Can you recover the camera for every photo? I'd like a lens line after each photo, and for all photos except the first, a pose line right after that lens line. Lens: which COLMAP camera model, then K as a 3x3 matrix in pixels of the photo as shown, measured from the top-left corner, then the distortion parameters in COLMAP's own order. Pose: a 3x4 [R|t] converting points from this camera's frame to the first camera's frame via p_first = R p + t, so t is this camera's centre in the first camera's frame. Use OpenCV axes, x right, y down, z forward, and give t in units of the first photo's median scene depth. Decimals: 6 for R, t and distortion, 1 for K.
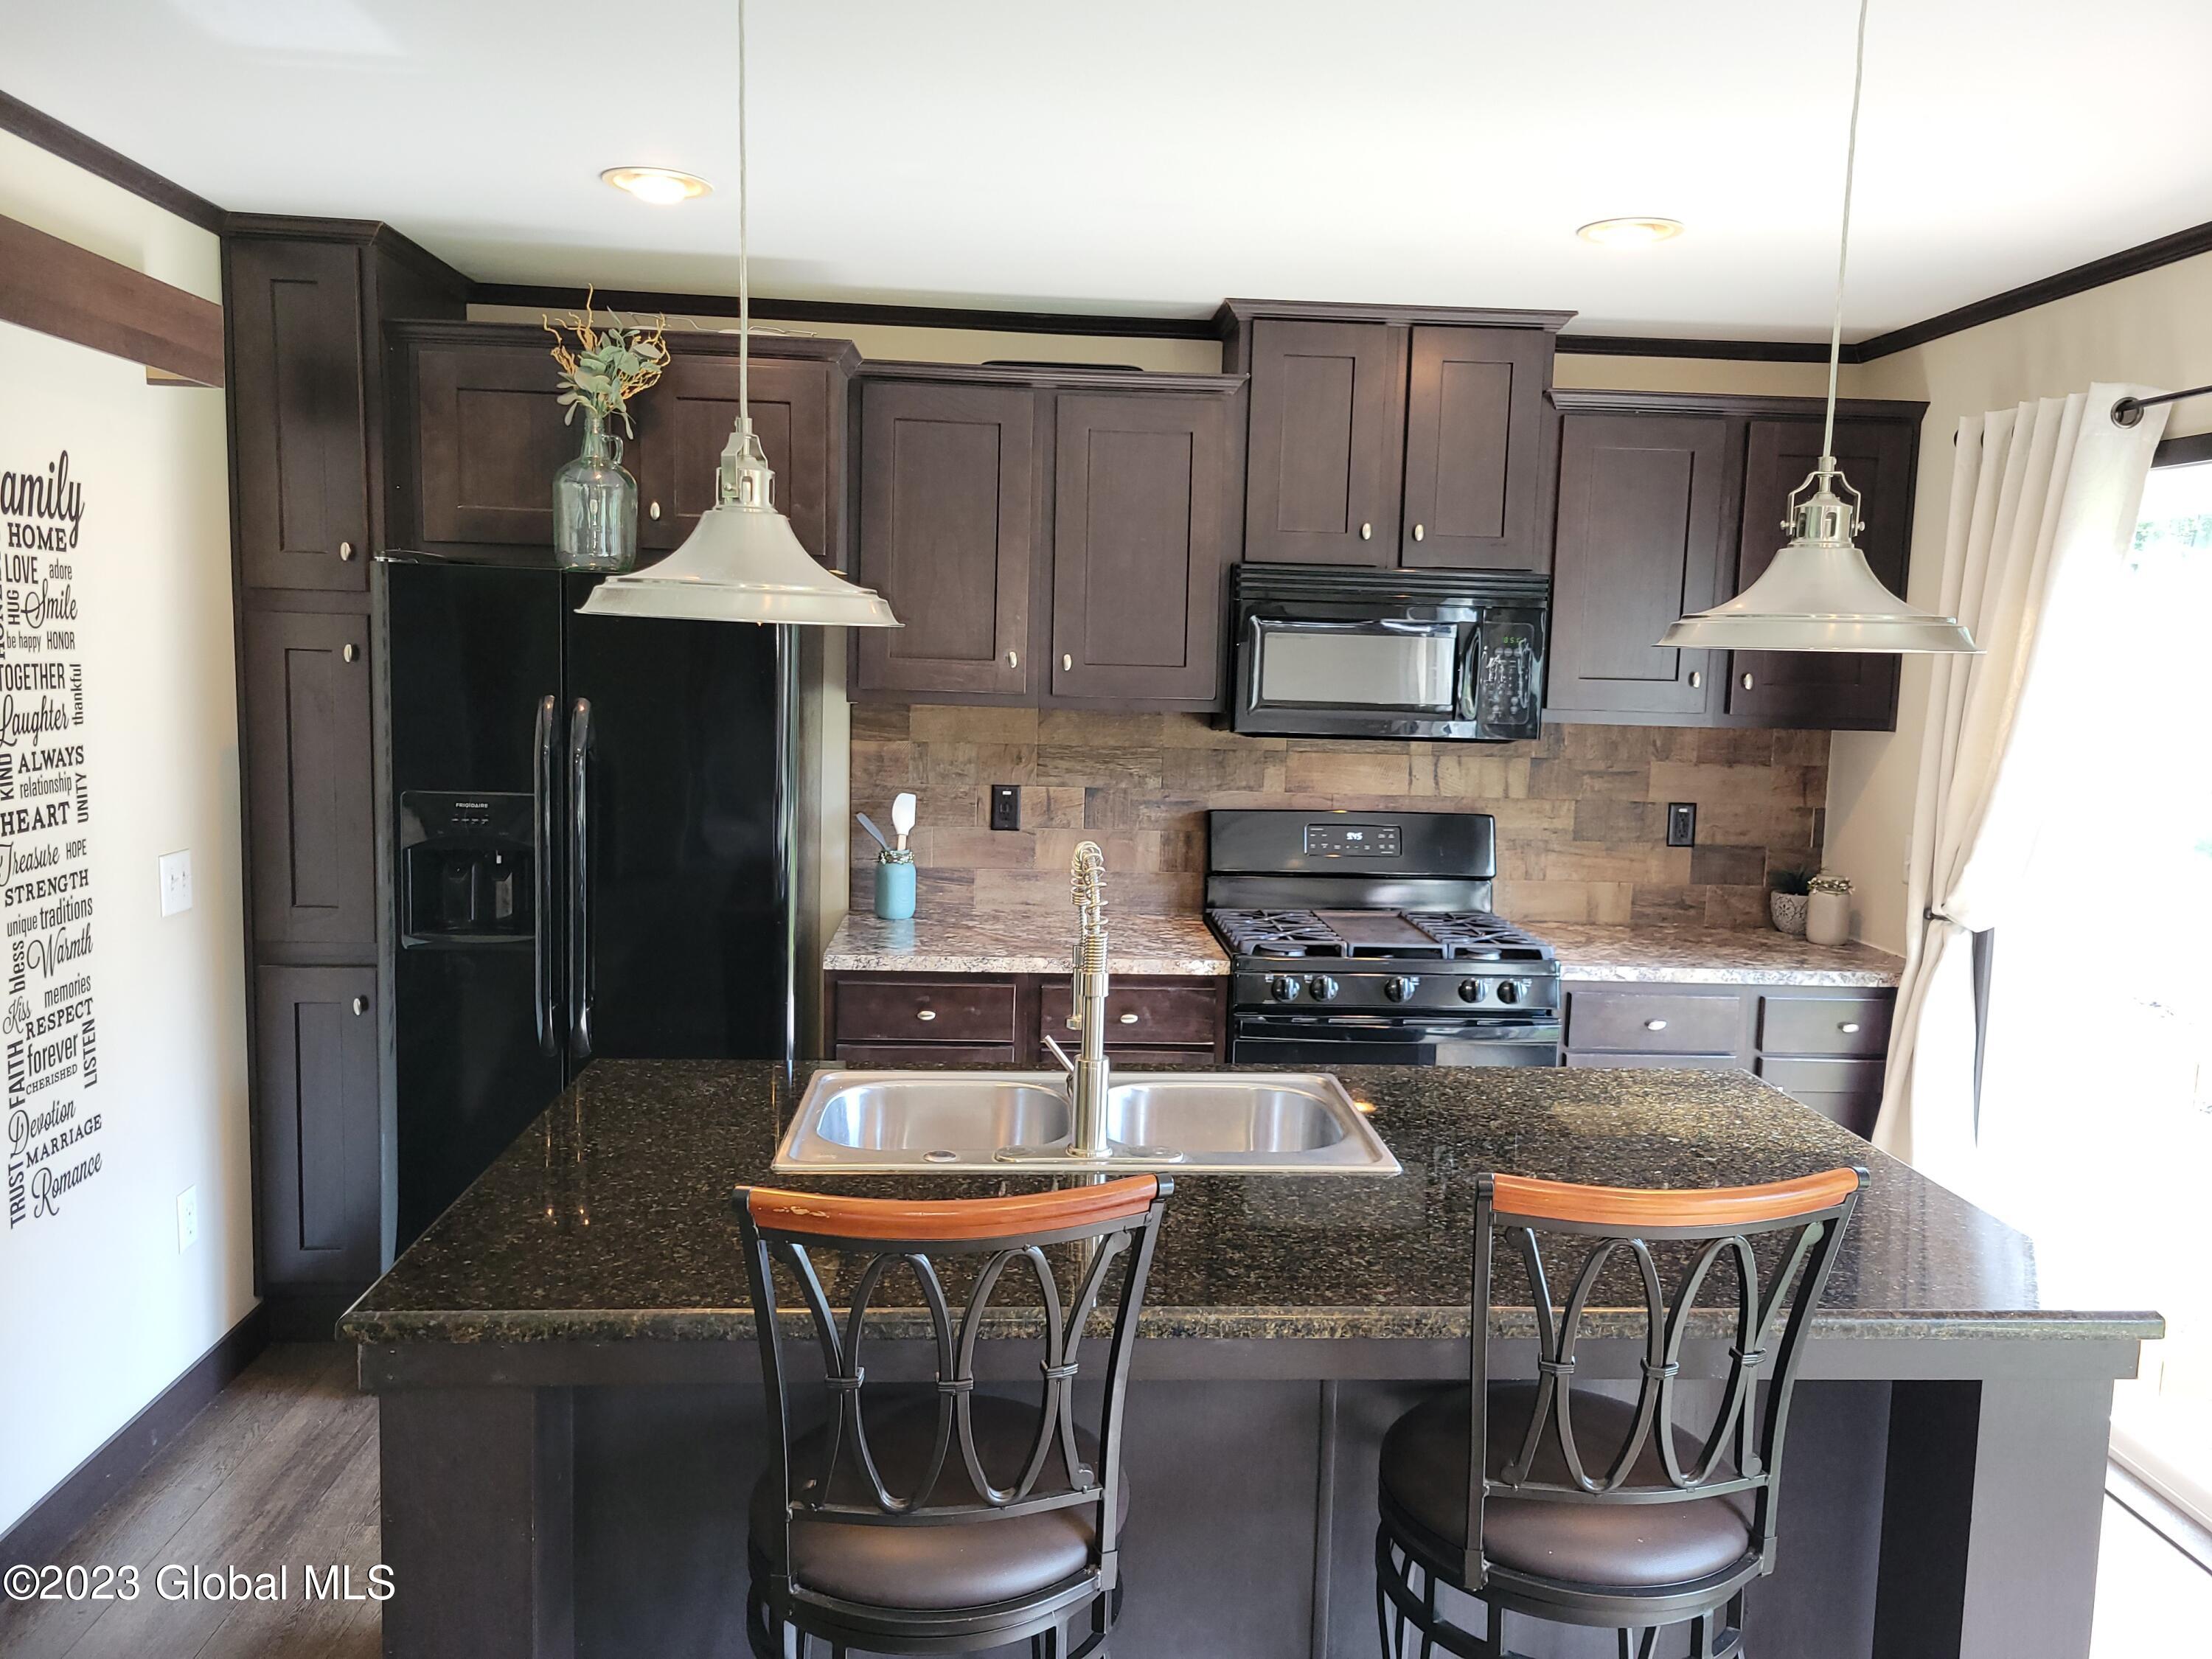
lens RADIAL K [[1659.4, 0, 1120.6], [0, 1659.4, 830.2], [0, 0, 1]] dist [0.053416, -0.035647]
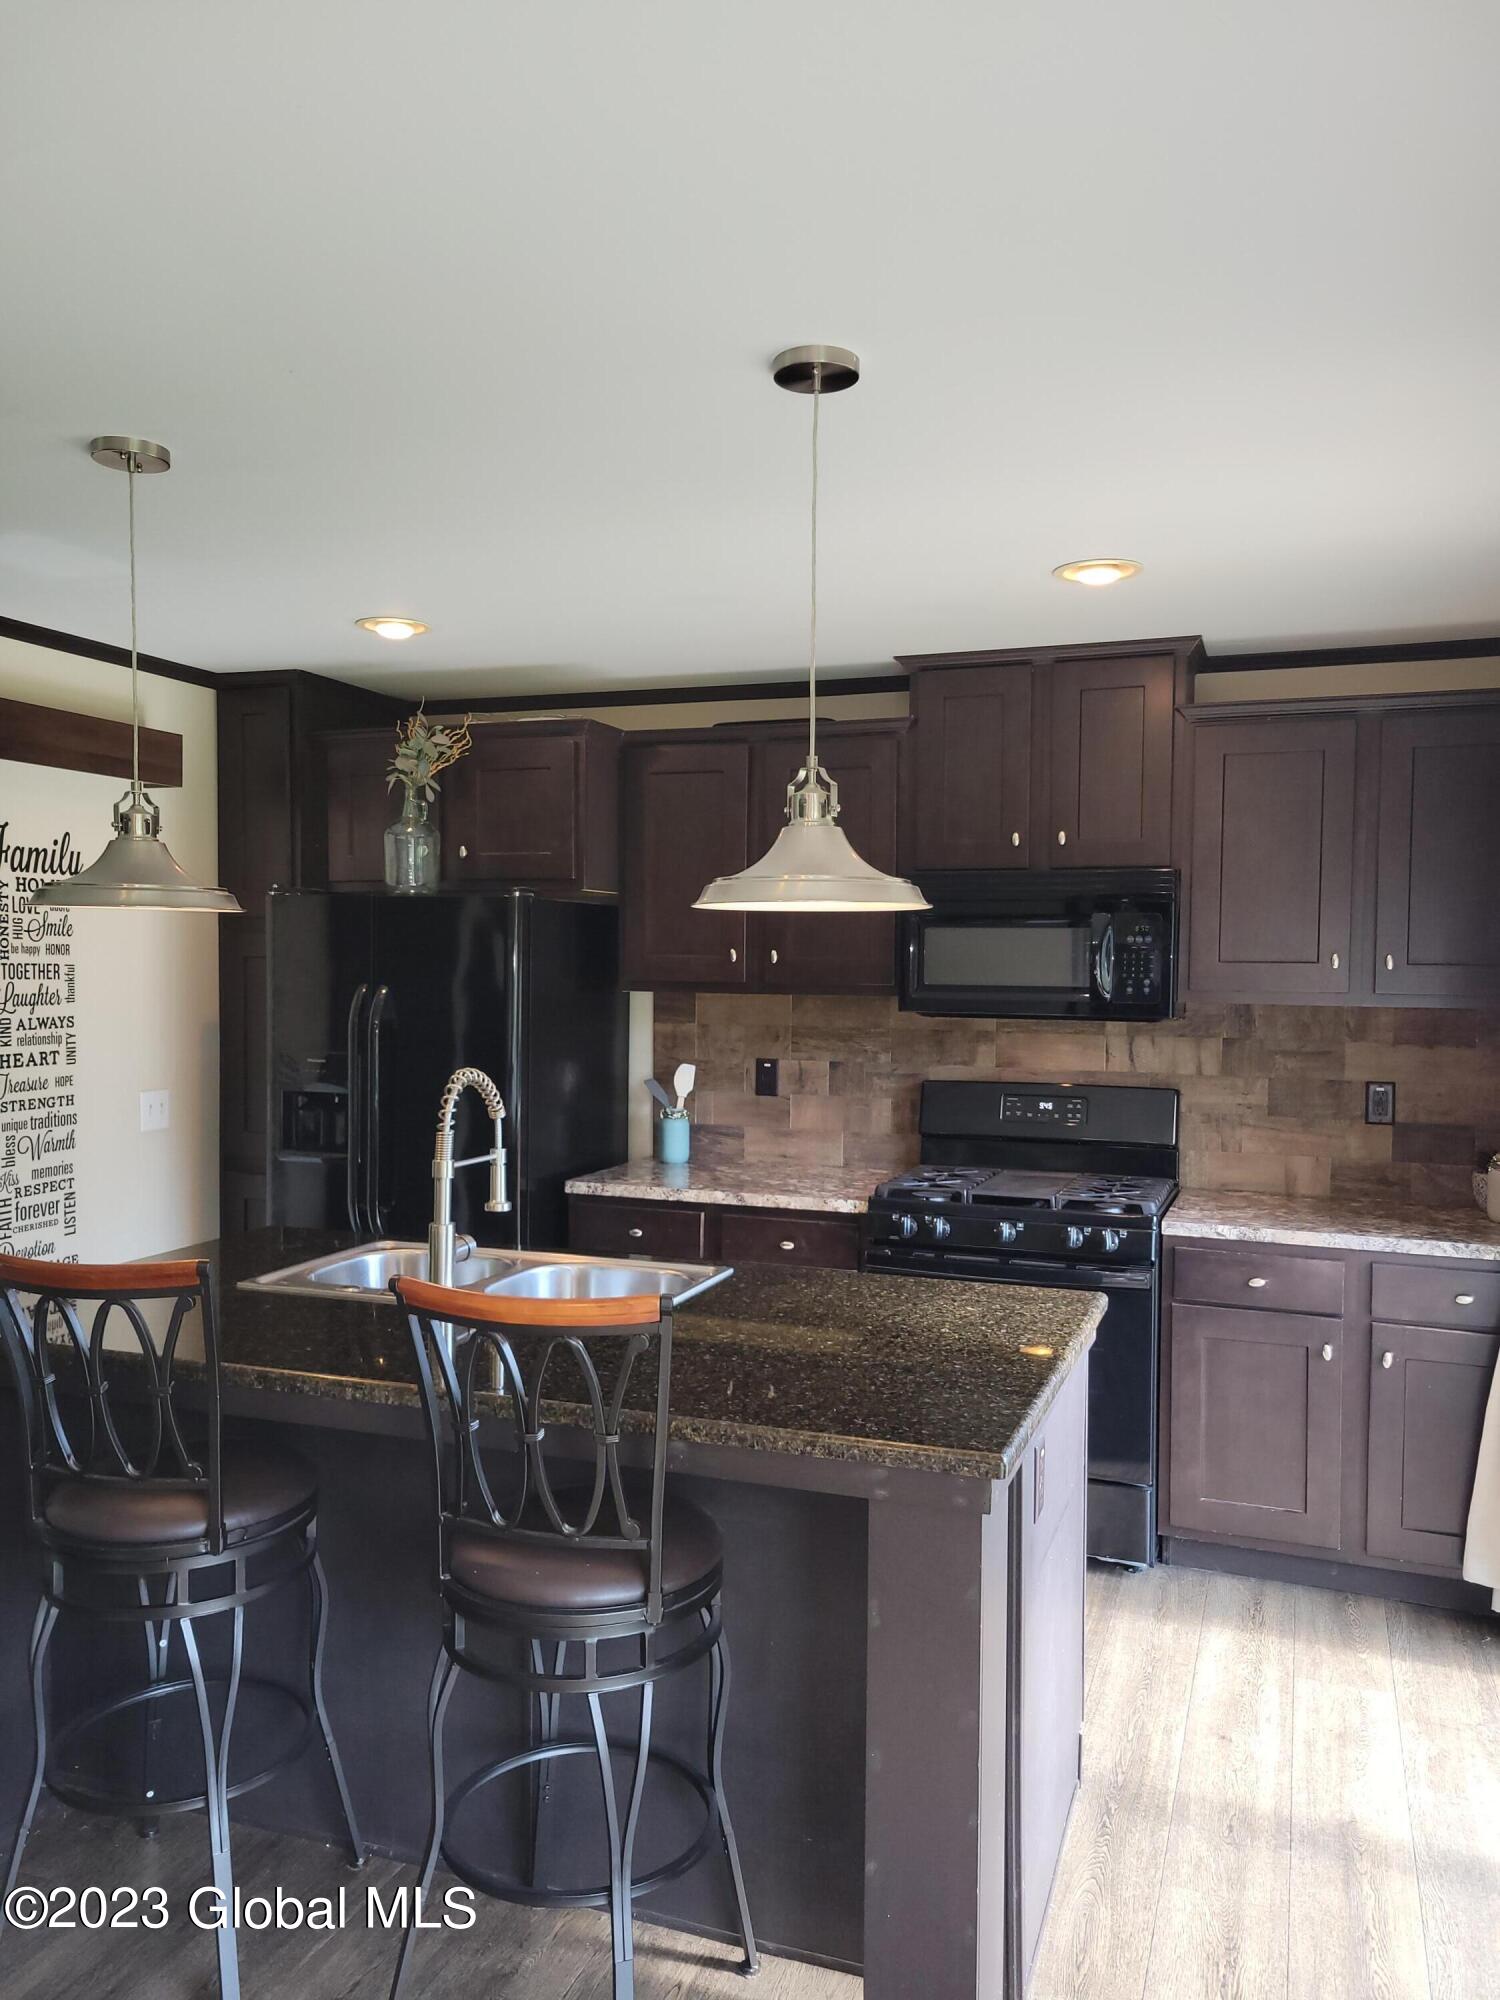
lens RADIAL K [[1500.3, 0, 754.8], [0, 1500.3, 1026.4], [0, 0, 1]] dist [0.053416, -0.035647]
pose [[0.911329, -0.002545, -0.411671, 0.439834], [-0.030032, 0.996906, -0.072646, 0.034687], [0.410582, 0.078567, 0.908432, -0.020536]]
